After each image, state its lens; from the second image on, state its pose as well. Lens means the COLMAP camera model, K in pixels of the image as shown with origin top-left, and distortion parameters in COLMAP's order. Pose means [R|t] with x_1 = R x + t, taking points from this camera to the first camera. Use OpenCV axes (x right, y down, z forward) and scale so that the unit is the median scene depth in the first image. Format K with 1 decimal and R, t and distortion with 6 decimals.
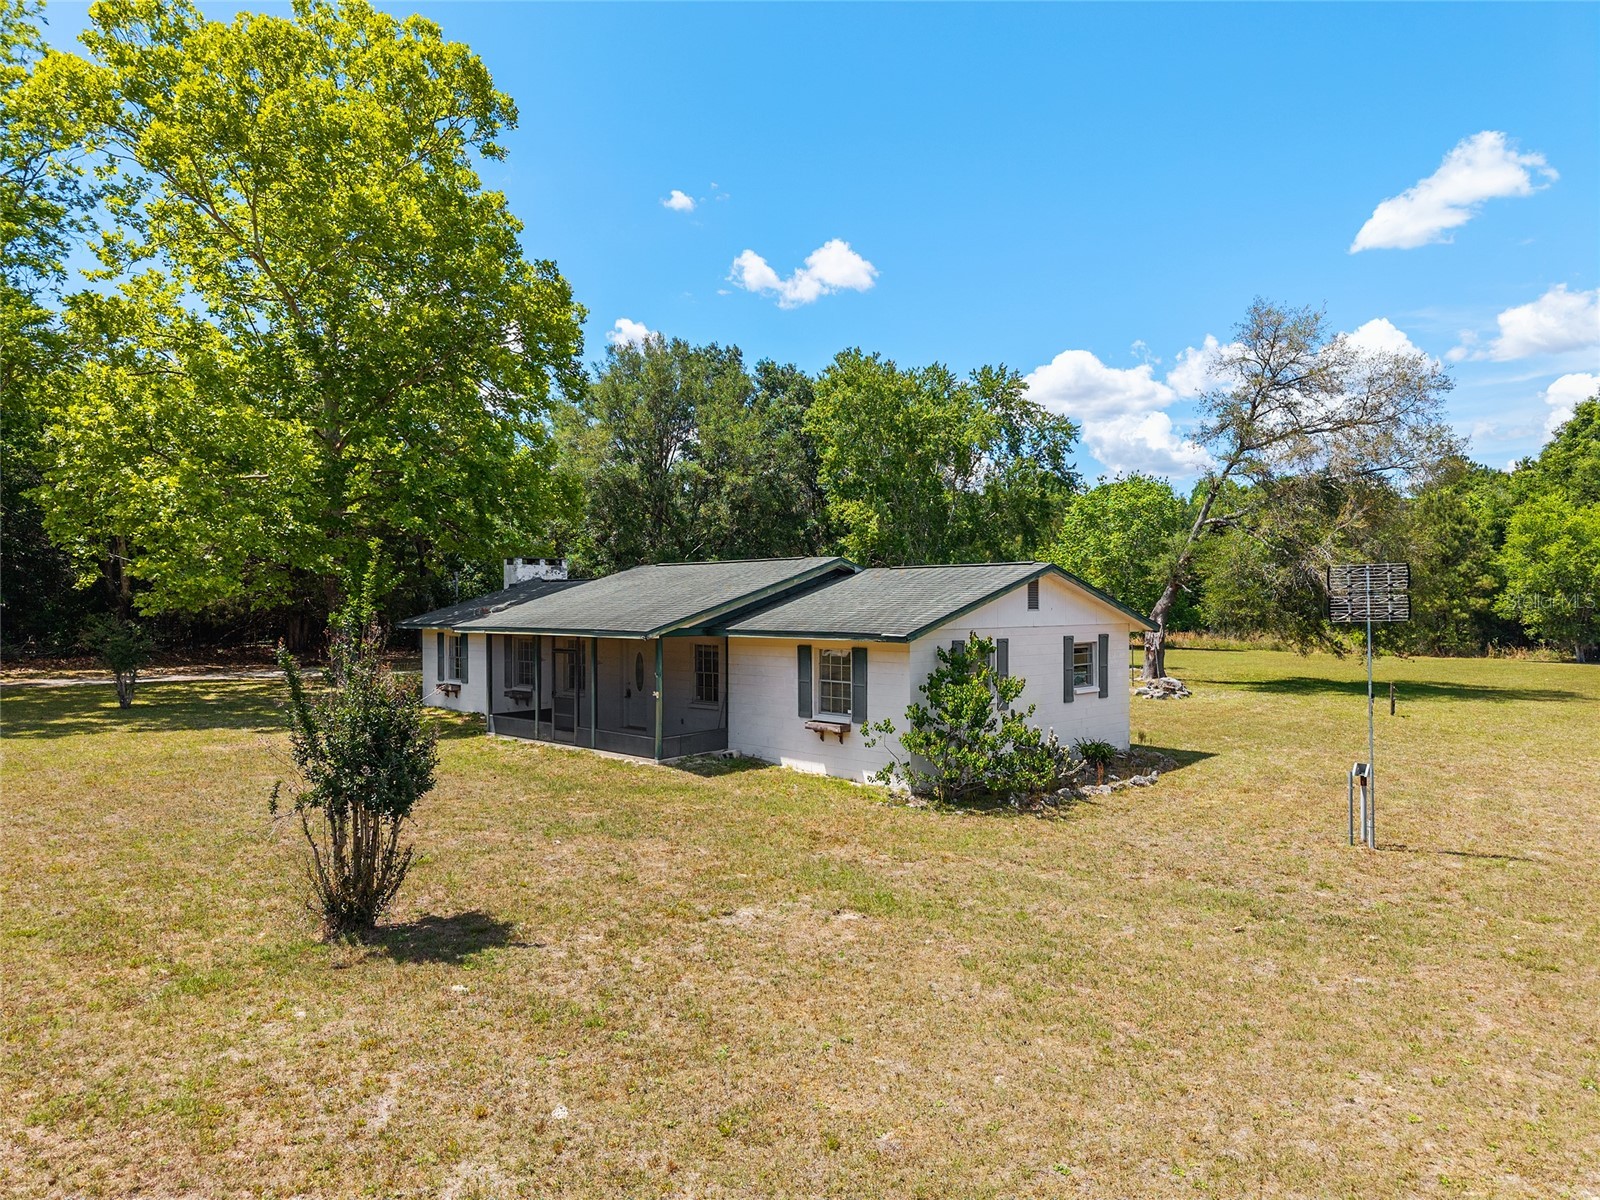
lens RADIAL K [[1068.3, 0, 797.7], [0, 1068.3, 611.7], [0, 0, 1]] dist [0.031021, -0.000071]
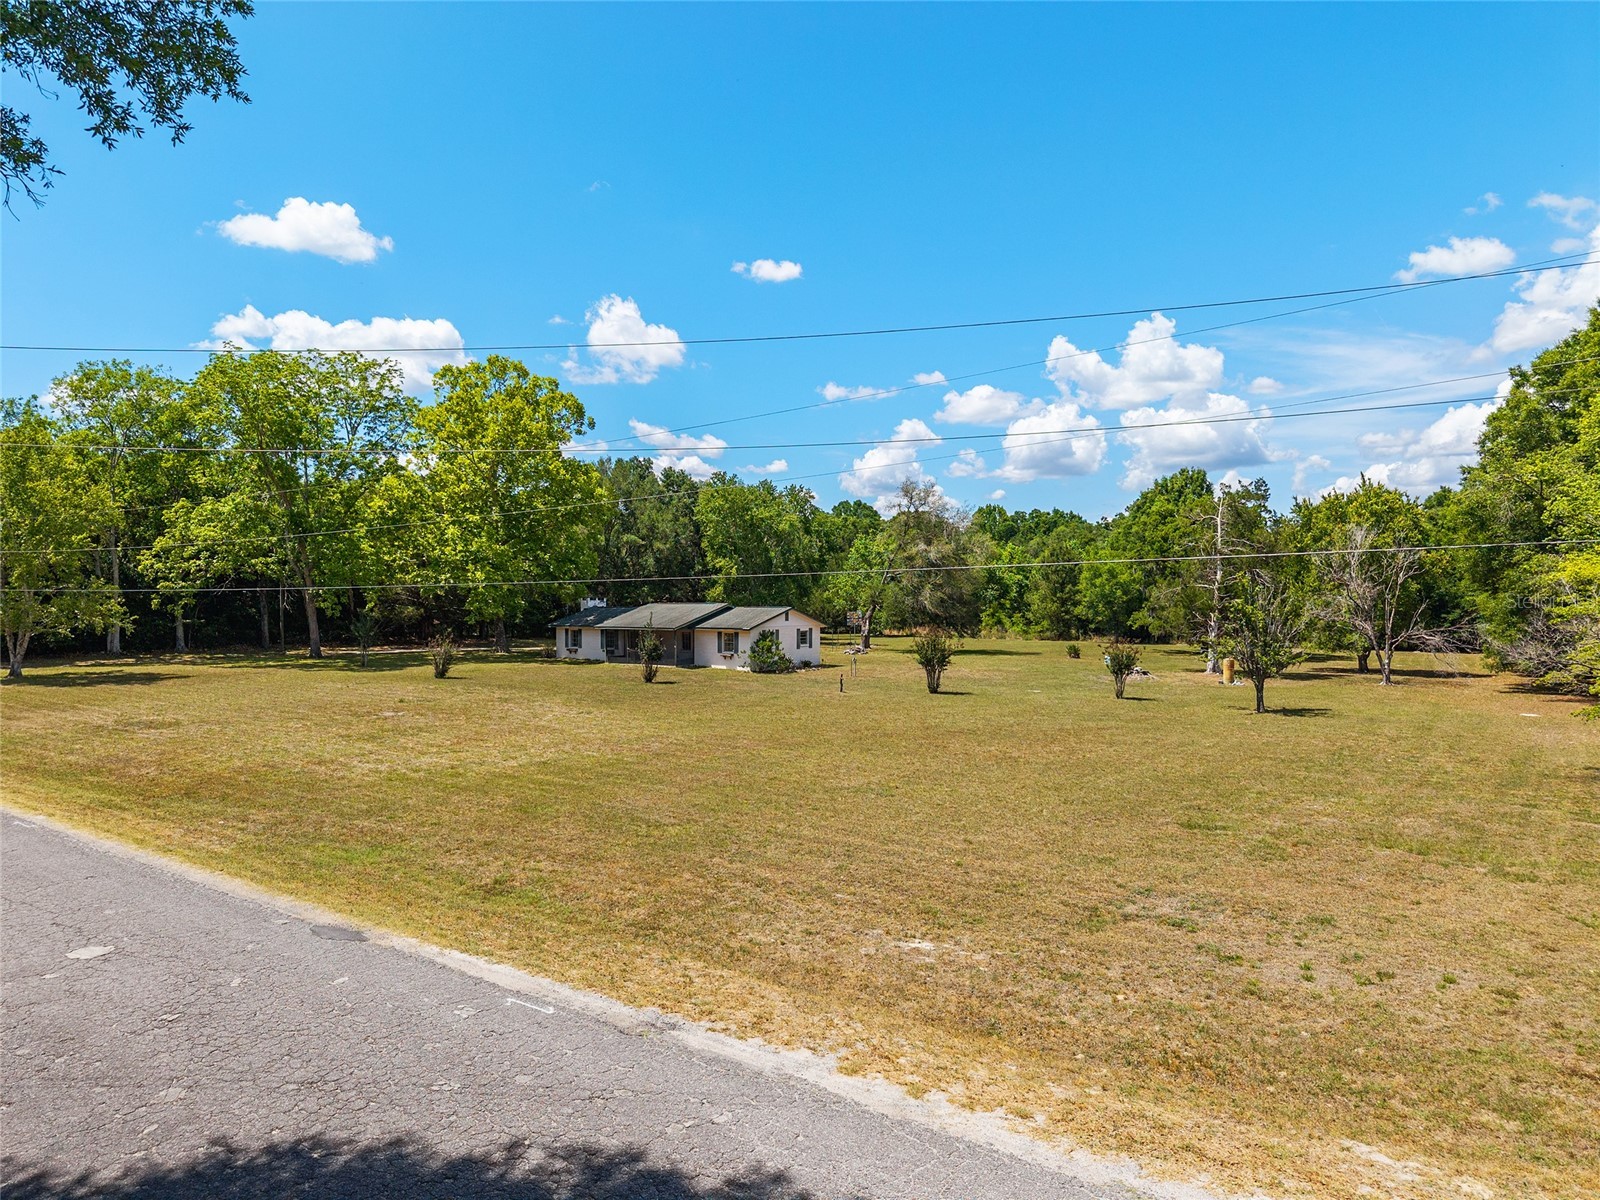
lens RADIAL K [[1068.3, 0, 803.1], [0, 1068.3, 604.1], [0, 0, 1]] dist [0.031021, -0.000071]
pose [[0.988694, 0.000615, 0.149947, -0.221547], [-0.000340, 0.999998, -0.001859, -0.045841], [-0.149948, 0.001787, 0.988692, -2.207087]]
